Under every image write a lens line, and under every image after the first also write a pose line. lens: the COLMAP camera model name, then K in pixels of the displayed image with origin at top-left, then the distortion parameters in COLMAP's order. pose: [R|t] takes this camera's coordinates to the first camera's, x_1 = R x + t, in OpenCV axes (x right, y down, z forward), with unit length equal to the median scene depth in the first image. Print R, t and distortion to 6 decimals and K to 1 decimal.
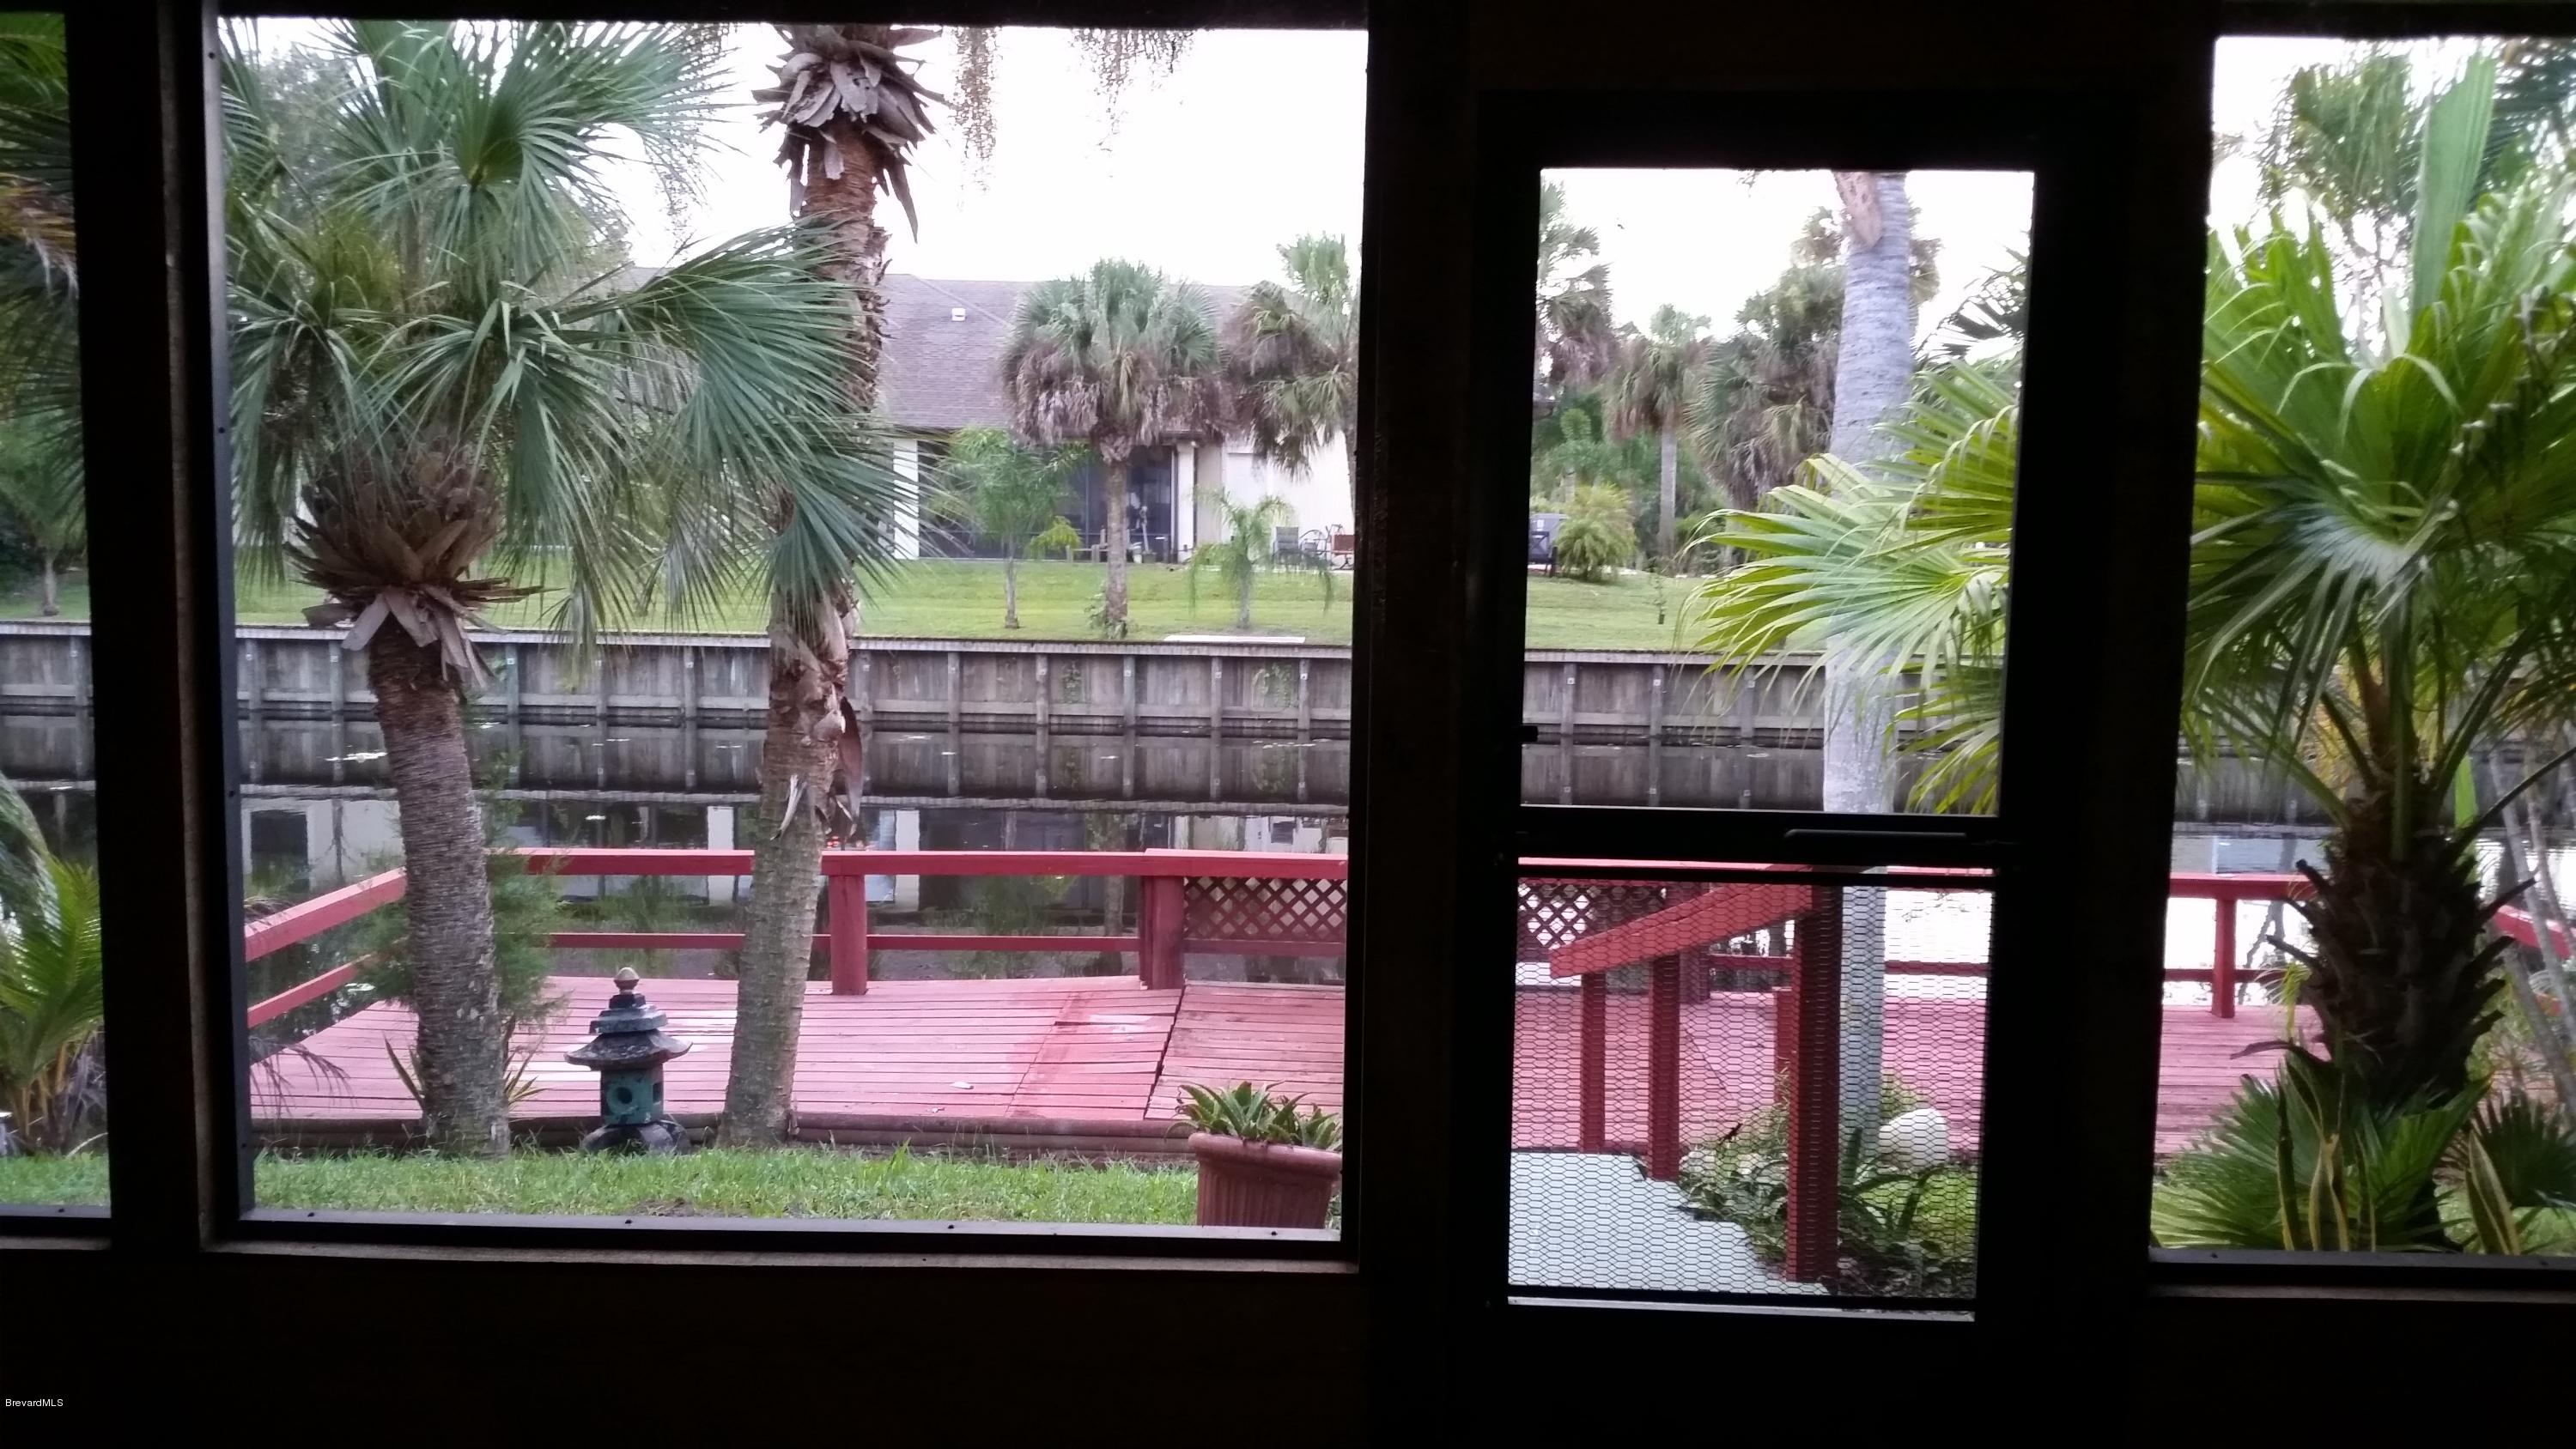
lens RADIAL K [[2087.1, 0, 1301.6], [0, 2087.1, 728.6], [0, 0, 1]] dist [0.183111, -0.382962]
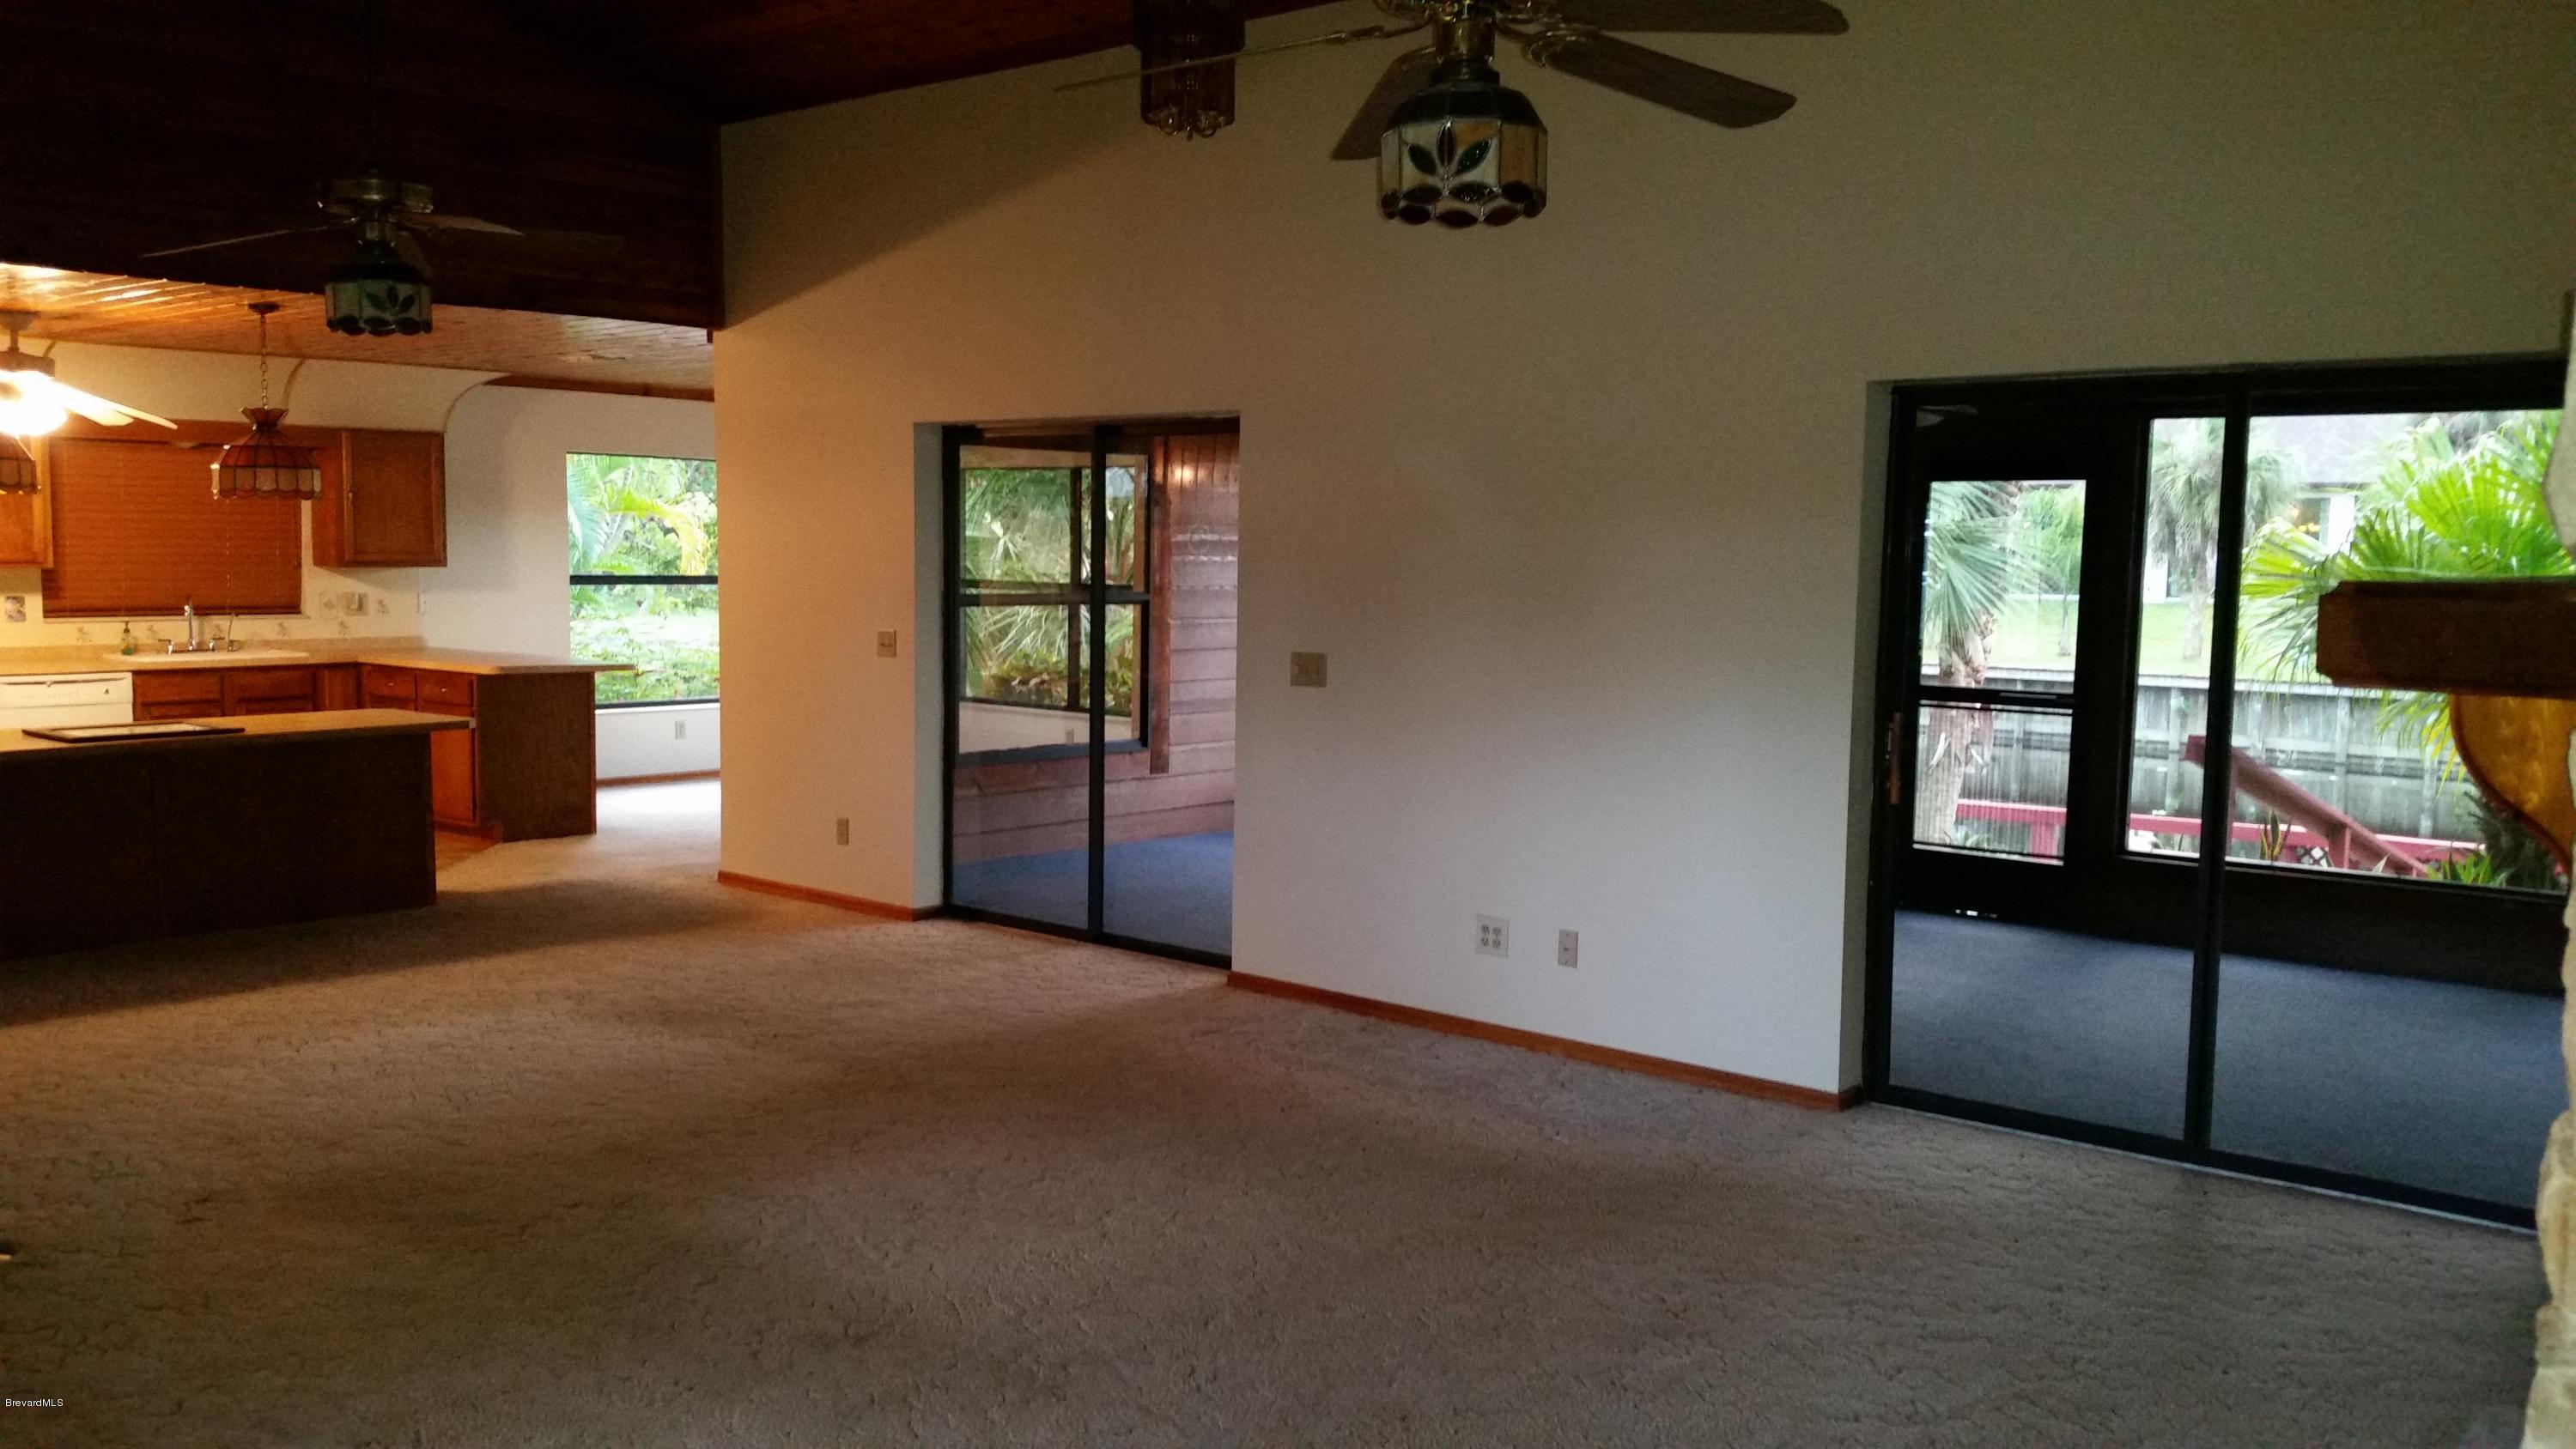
lens RADIAL K [[2131.9, 0, 1220.5], [0, 2131.9, 725.5], [0, 0, 1]] dist [0.055002, -0.003305]
pose [[0.746943, 0.052136, -0.662841, 0.138107], [-0.068601, 0.997643, 0.001165, 0.016112], [0.661340, 0.044602, 0.748759, -0.197387]]
